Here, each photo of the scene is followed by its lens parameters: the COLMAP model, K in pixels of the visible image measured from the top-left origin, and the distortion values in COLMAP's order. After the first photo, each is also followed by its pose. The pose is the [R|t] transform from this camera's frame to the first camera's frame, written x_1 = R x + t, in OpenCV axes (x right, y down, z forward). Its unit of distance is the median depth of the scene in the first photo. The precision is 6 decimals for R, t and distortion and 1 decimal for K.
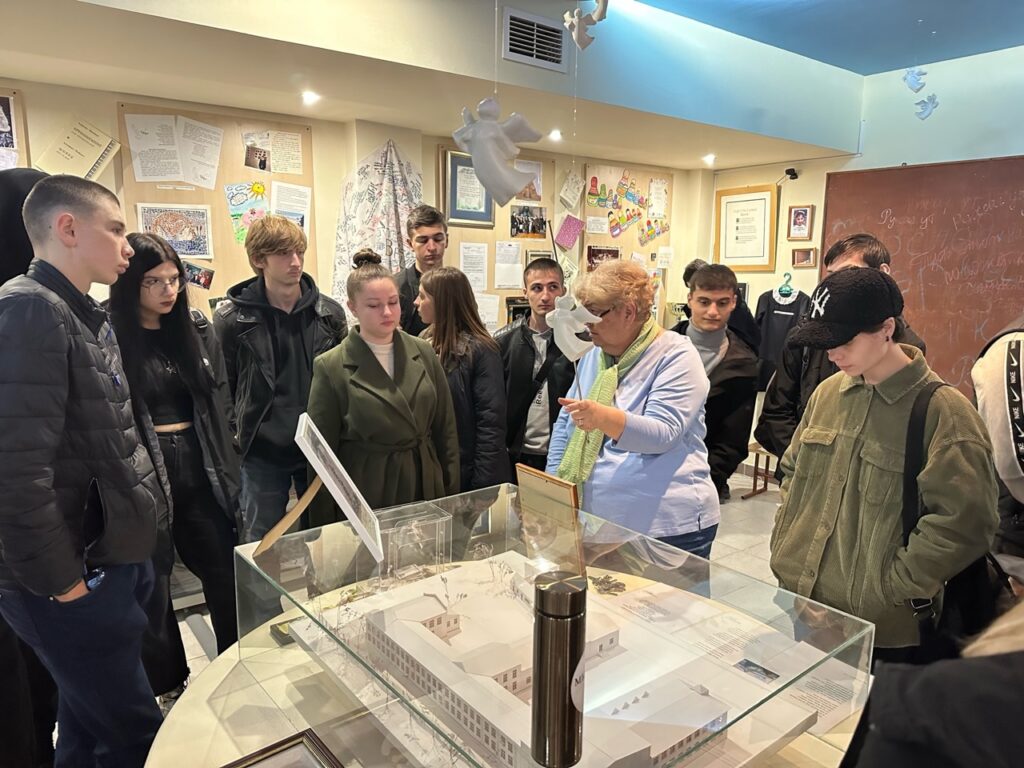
lens RADIAL K [[716.7, 0, 512.0], [0, 716.7, 384.0], [0, 0, 1]] dist [0.092602, -0.174570]
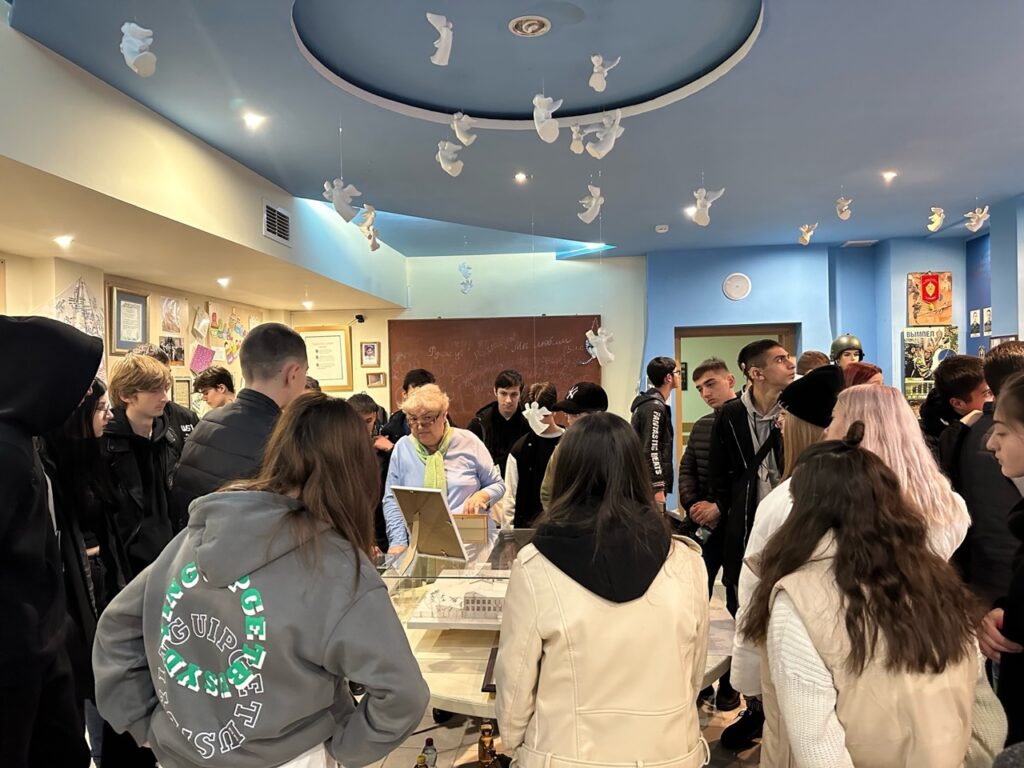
lens RADIAL K [[716.7, 0, 512.0], [0, 716.7, 384.0], [0, 0, 1]] dist [0.092602, -0.174570]
pose [[0.691373, -0.024058, 0.722098, -0.396486], [0.140269, 0.984899, -0.101486, 0.006558], [-0.708752, 0.171453, 0.684306, -0.100806]]
